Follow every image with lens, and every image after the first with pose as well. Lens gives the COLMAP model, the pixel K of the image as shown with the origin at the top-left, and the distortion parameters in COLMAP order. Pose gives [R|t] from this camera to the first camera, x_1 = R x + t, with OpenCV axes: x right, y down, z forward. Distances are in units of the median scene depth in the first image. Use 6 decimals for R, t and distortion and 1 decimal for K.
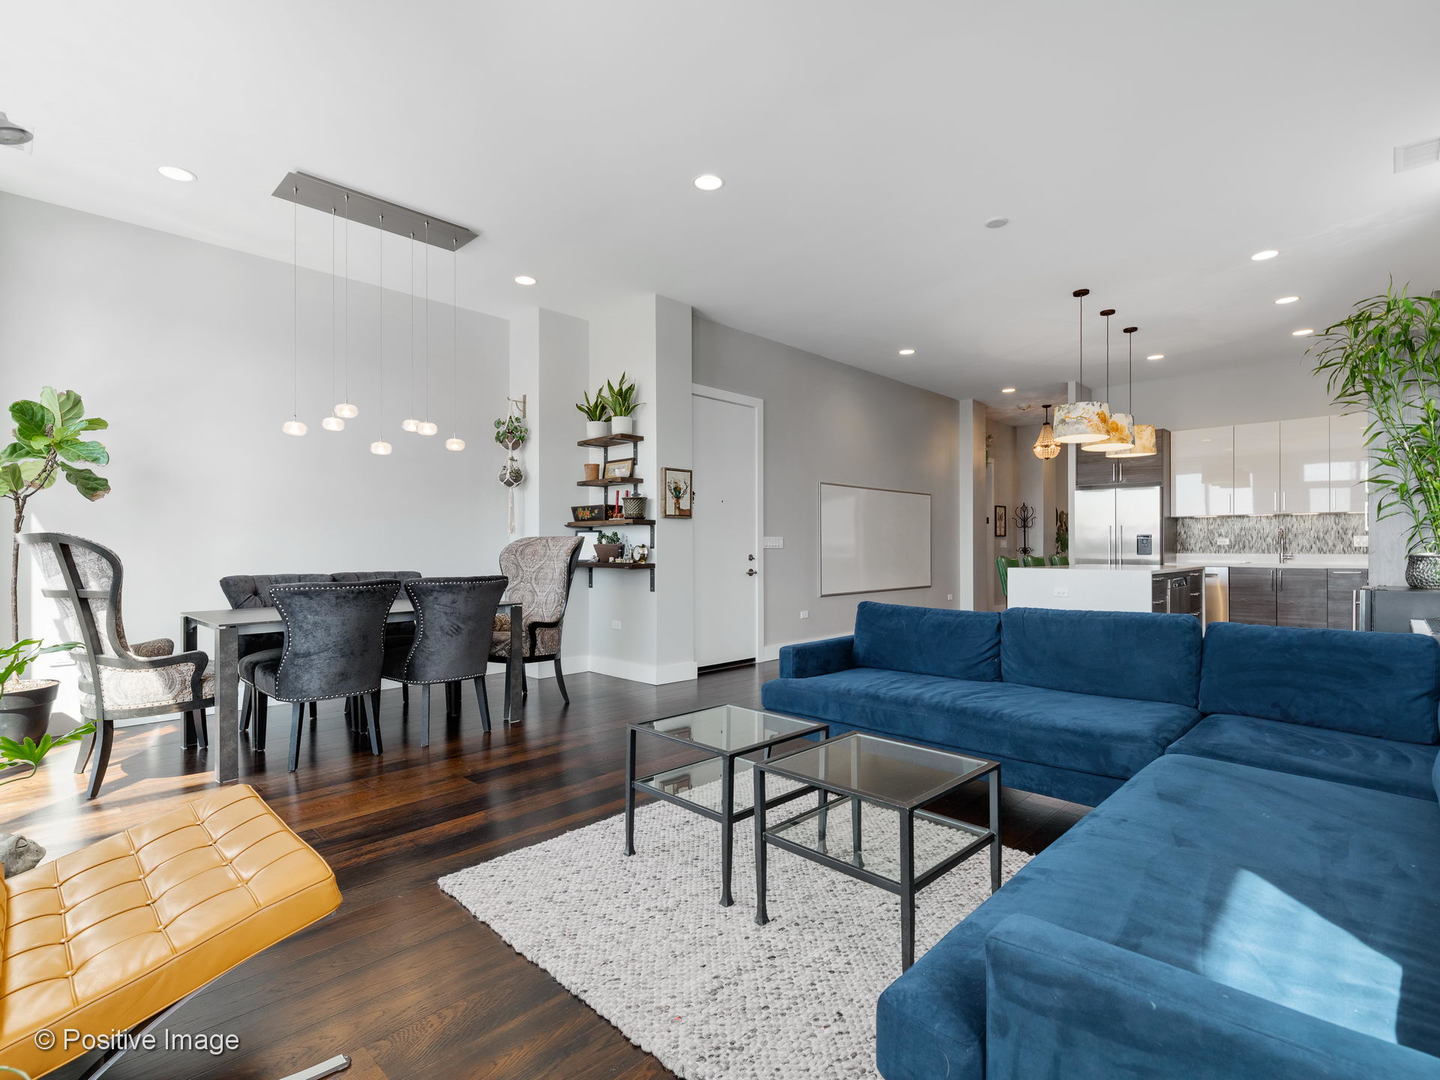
lens RADIAL K [[648.9, 0, 718.6], [0, 648.9, 546.2], [0, 0, 1]] dist [-0.004338, 0.000034]
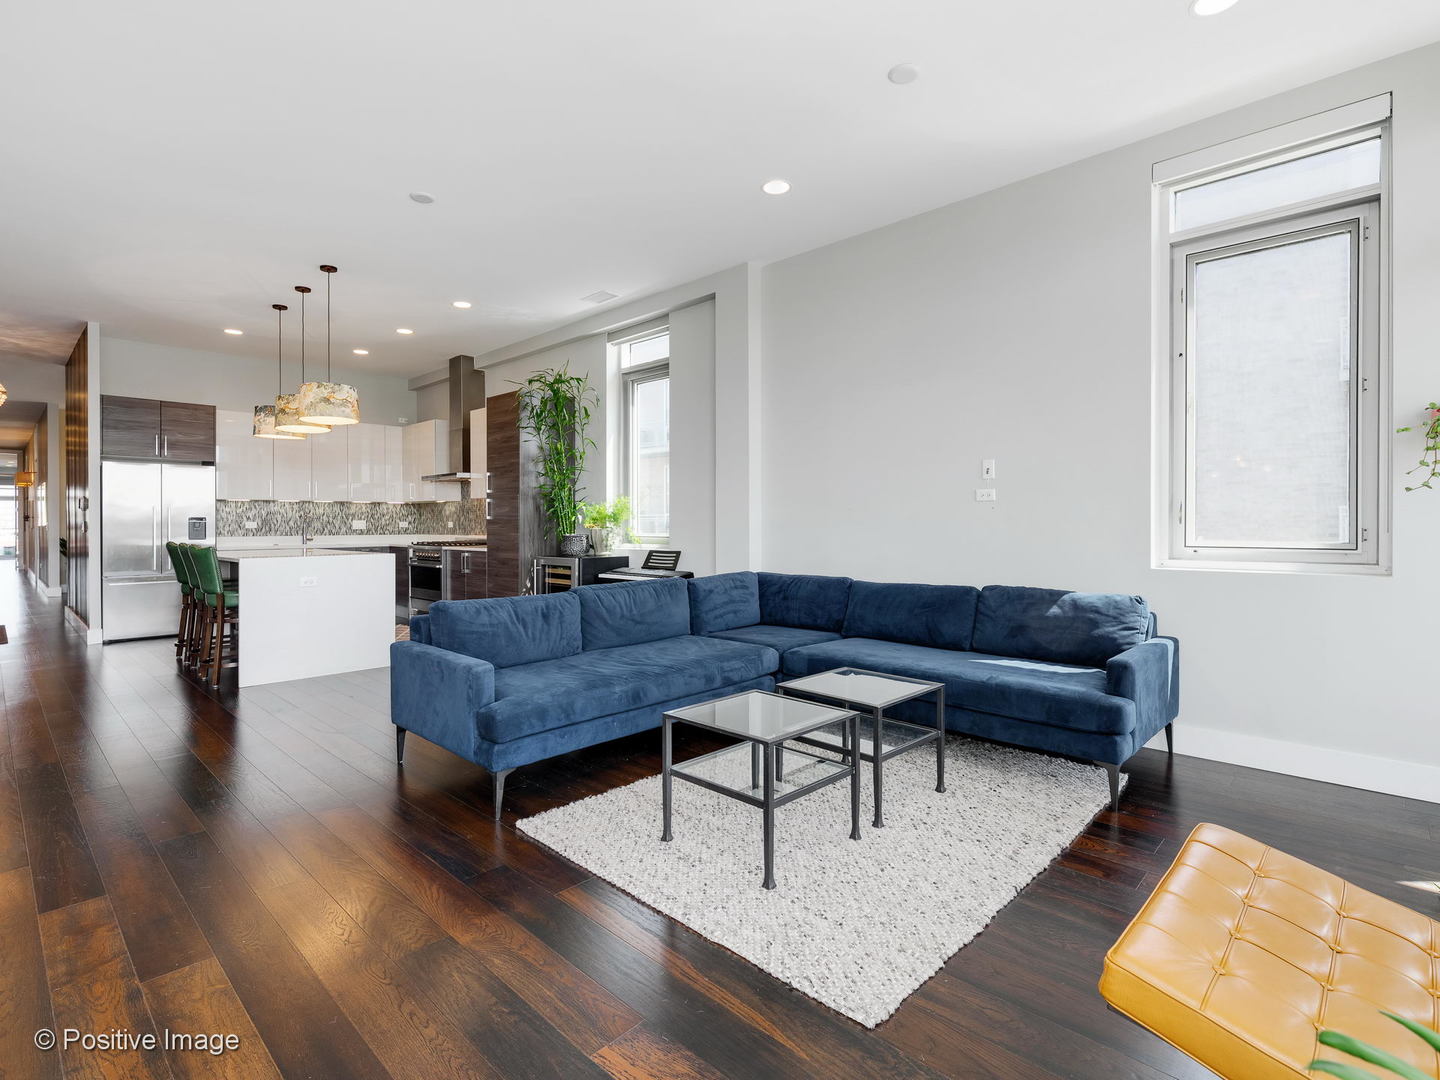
lens RADIAL K [[648.9, 0, 723.3], [0, 648.9, 529.2], [0, 0, 1]] dist [-0.004338, 0.000034]
pose [[0.066428, -0.006824, 0.997768, -0.200806], [0.002518, 0.999975, 0.006672, -0.005549], [-0.997788, 0.002070, 0.066443, 0.194937]]
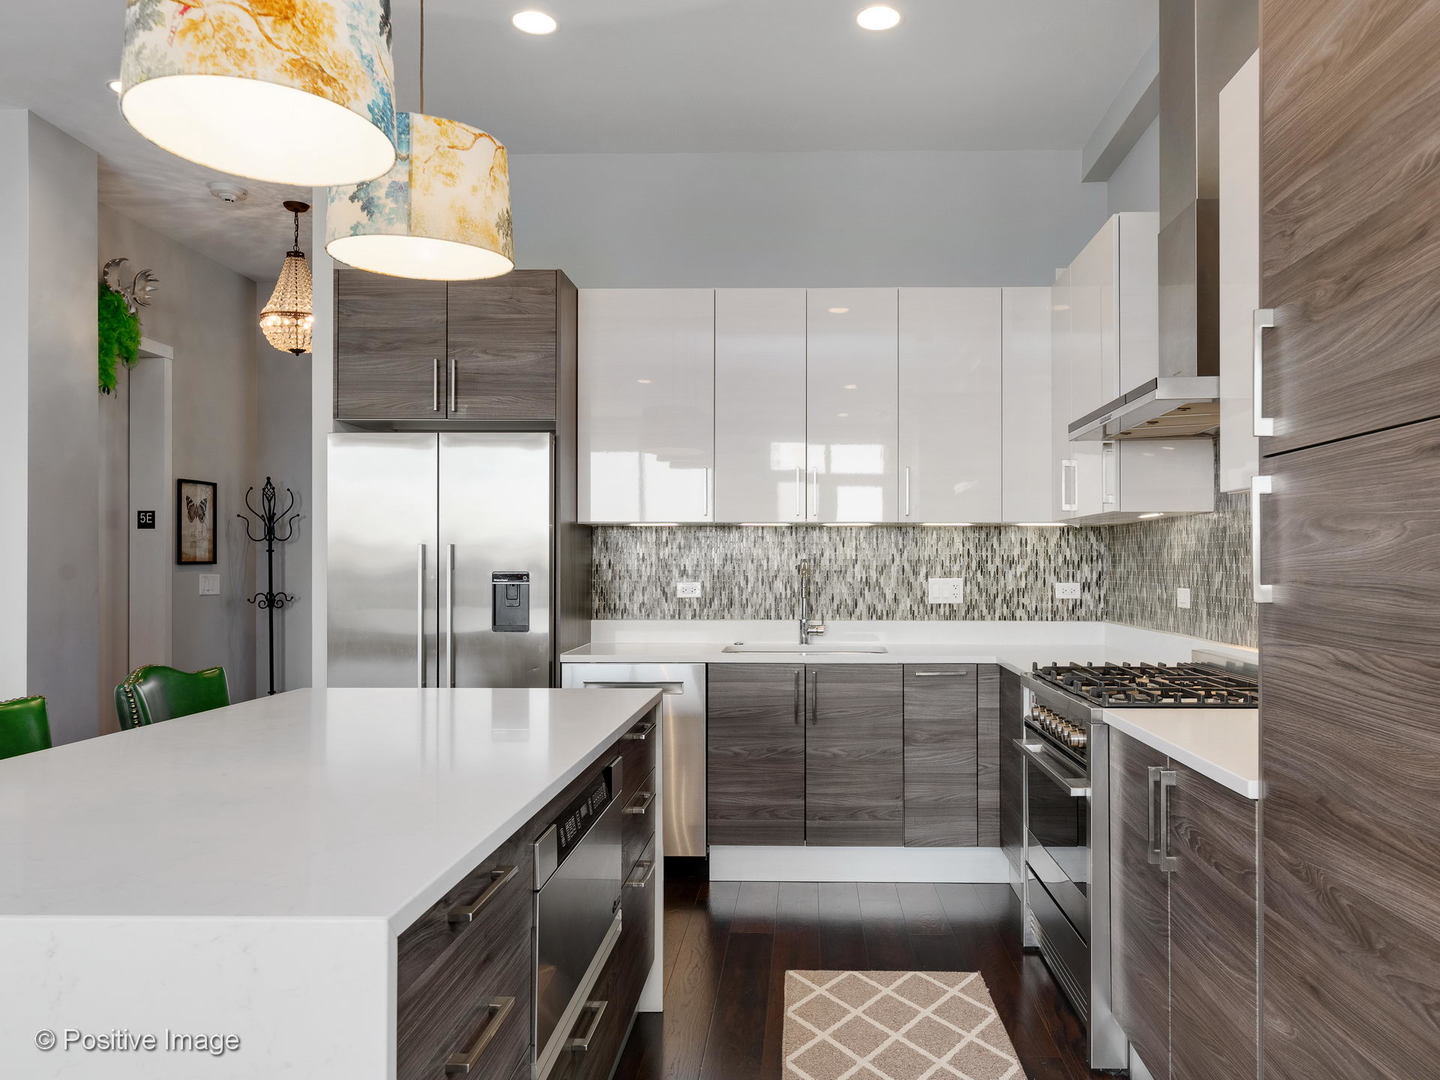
lens RADIAL K [[1333.2, 0, 722.6], [0, 1333.2, 547.4], [0, 0, 1]] dist [-0.006513, -0.003588]
pose [[0.759980, 0.015595, 0.649760, 0.282120], [-0.003413, 0.999794, -0.020004, -0.017338], [-0.649938, 0.012985, 0.759876, 0.389290]]
